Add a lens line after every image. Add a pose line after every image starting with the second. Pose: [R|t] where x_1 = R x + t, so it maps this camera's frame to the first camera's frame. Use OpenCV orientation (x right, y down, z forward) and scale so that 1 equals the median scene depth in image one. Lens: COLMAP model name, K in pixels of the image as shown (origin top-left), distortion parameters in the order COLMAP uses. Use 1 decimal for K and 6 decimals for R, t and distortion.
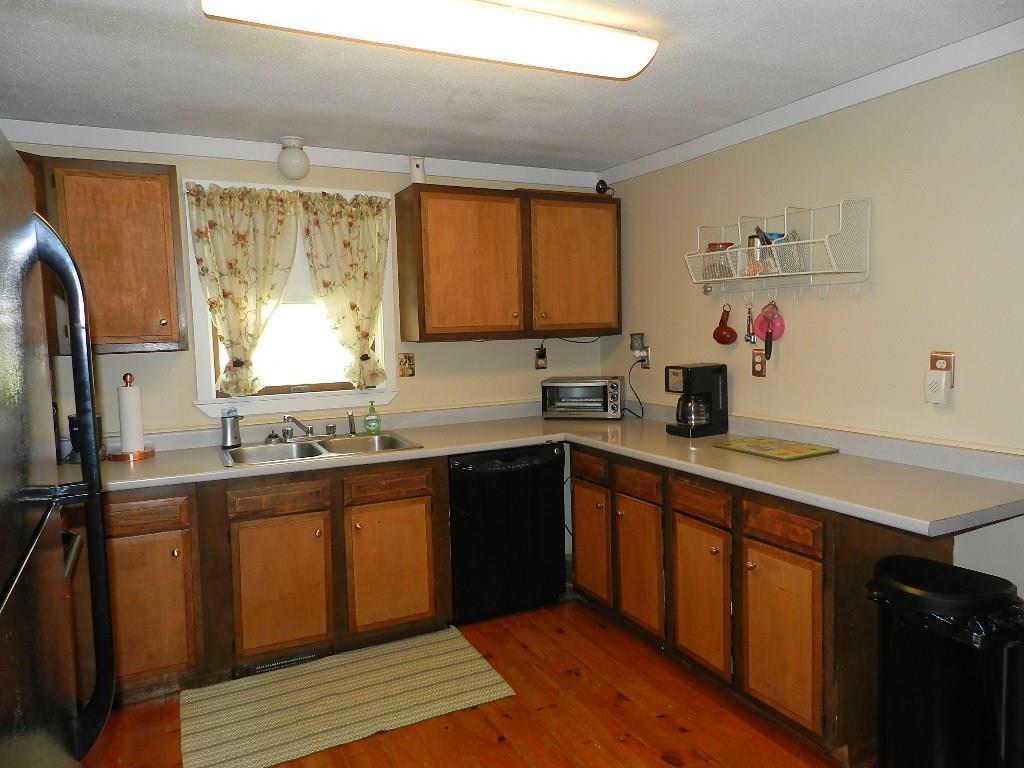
lens RADIAL K [[695.6, 0, 509.2], [0, 695.6, 382.9], [0, 0, 1]] dist [0.022660, -0.002918]
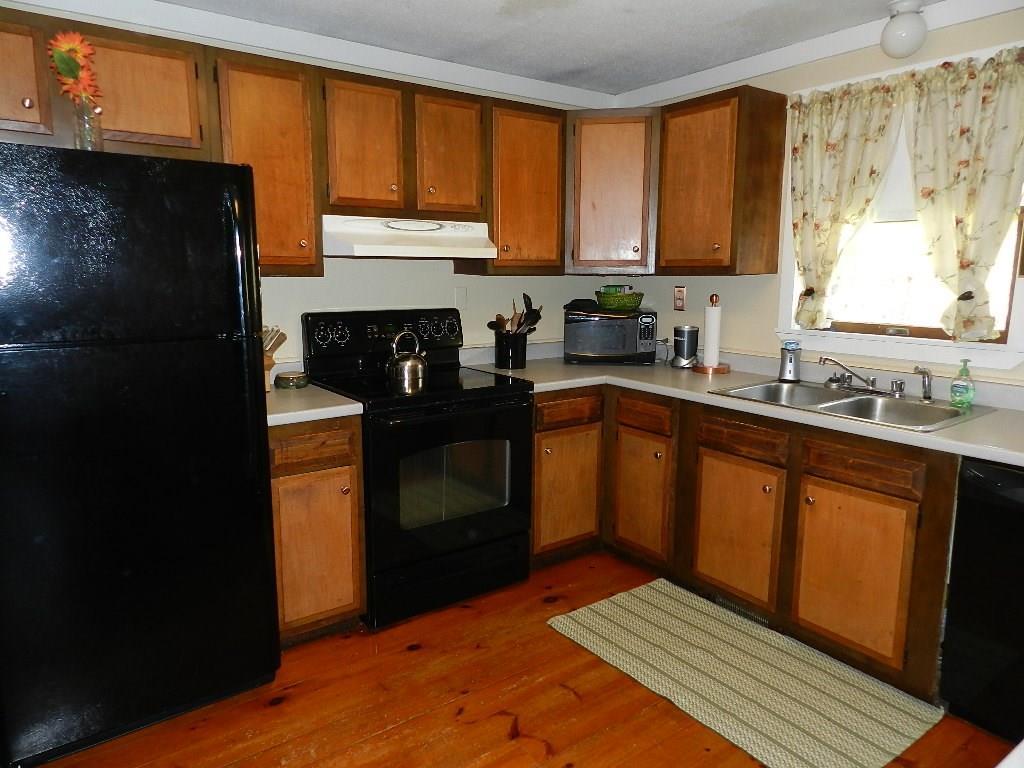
lens RADIAL K [[695.6, 0, 509.2], [0, 695.6, 382.9], [0, 0, 1]] dist [0.022660, -0.002918]
pose [[0.161415, 0.186169, -0.969168, 0.469557], [-0.087164, 0.980897, 0.173905, -0.038008], [0.983030, 0.056405, 0.174559, 0.487791]]
